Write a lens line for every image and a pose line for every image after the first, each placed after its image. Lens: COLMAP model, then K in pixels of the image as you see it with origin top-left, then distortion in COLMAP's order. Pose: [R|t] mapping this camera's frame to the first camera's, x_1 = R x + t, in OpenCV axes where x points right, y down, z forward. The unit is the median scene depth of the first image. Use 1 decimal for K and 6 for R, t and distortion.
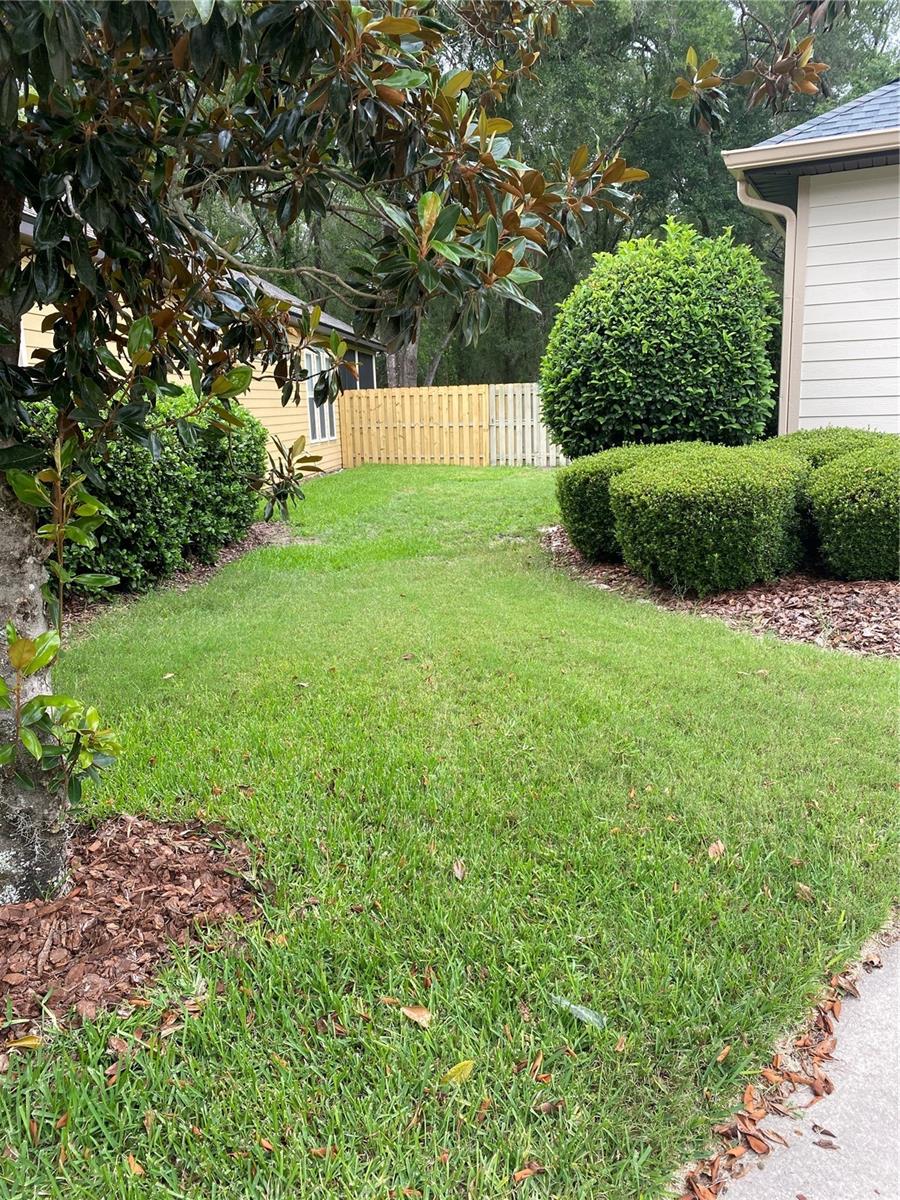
lens RADIAL K [[919.0, 0, 459.4], [0, 919.0, 596.6], [0, 0, 1]] dist [0.033533, -0.039439]
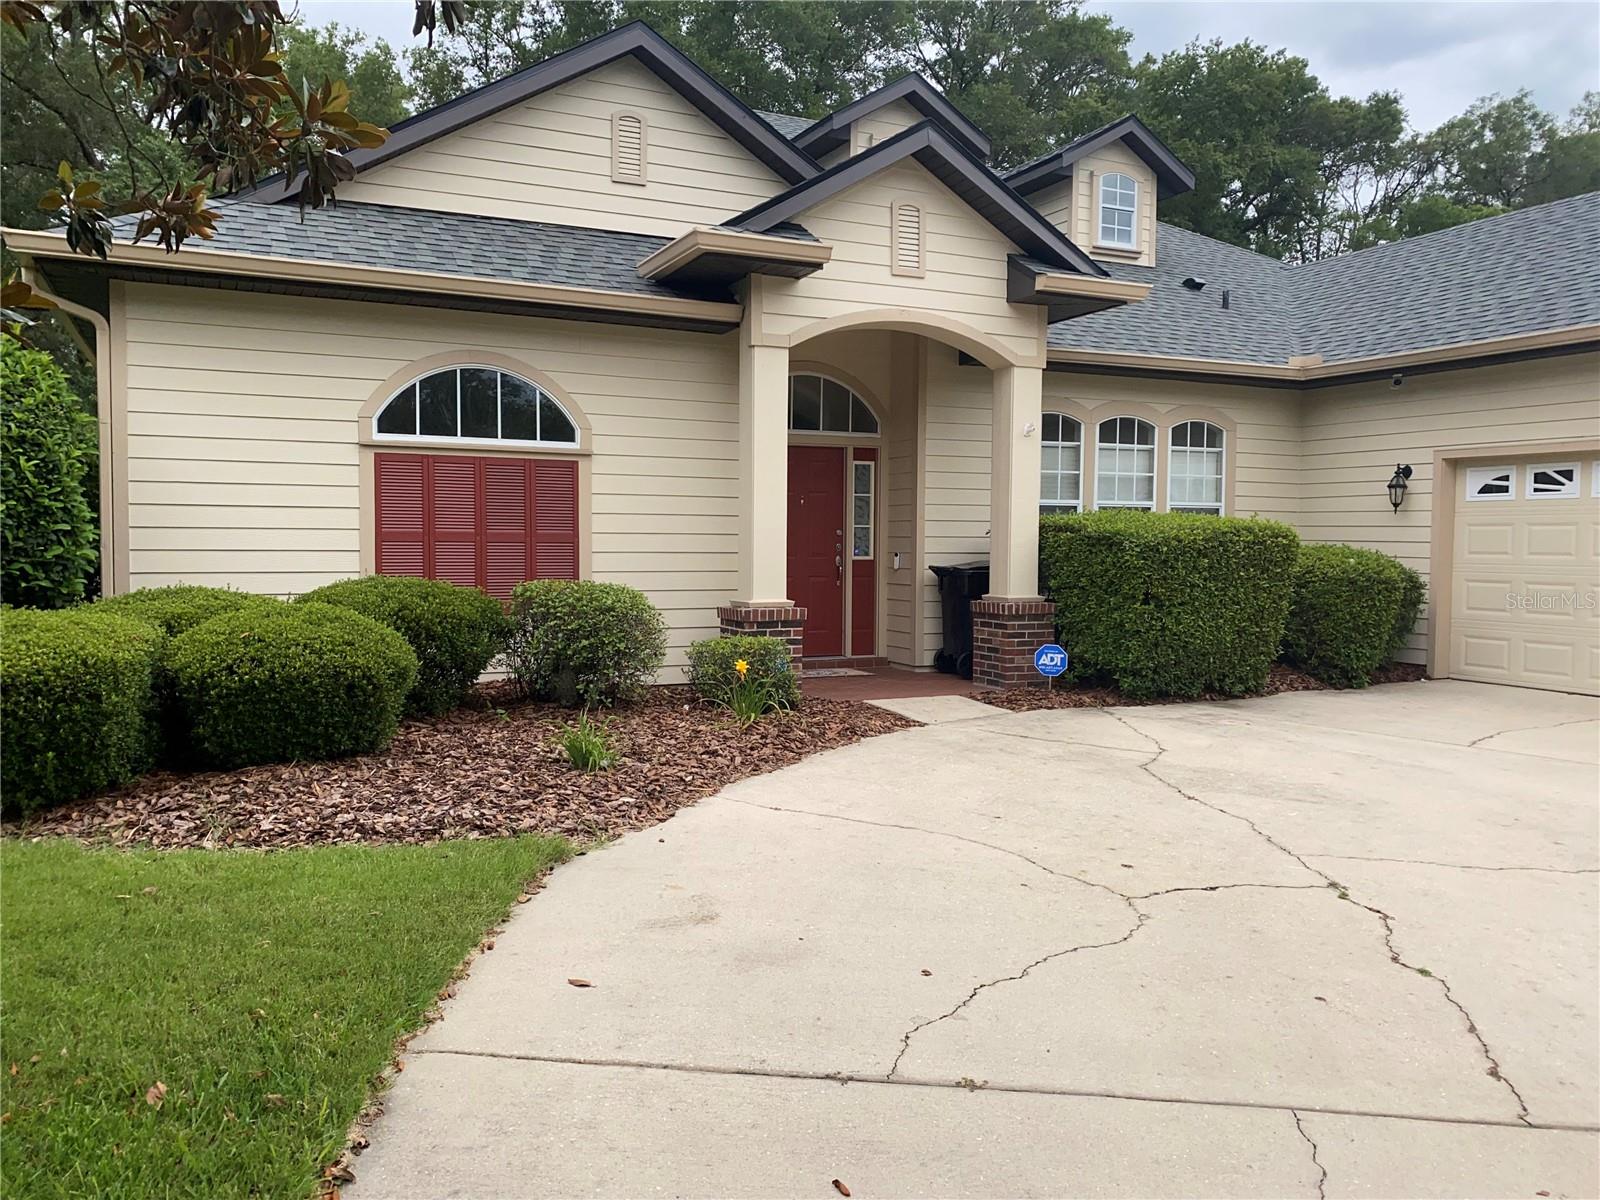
lens RADIAL K [[1225.4, 0, 801.7], [0, 1225.4, 600.4], [0, 0, 1]] dist [0.033533, -0.039439]
pose [[0.631471, -0.001149, 0.775399, -0.107673], [0.133709, 0.985180, -0.107431, 0.020275], [-0.763784, 0.171518, 0.622266, -0.097386]]
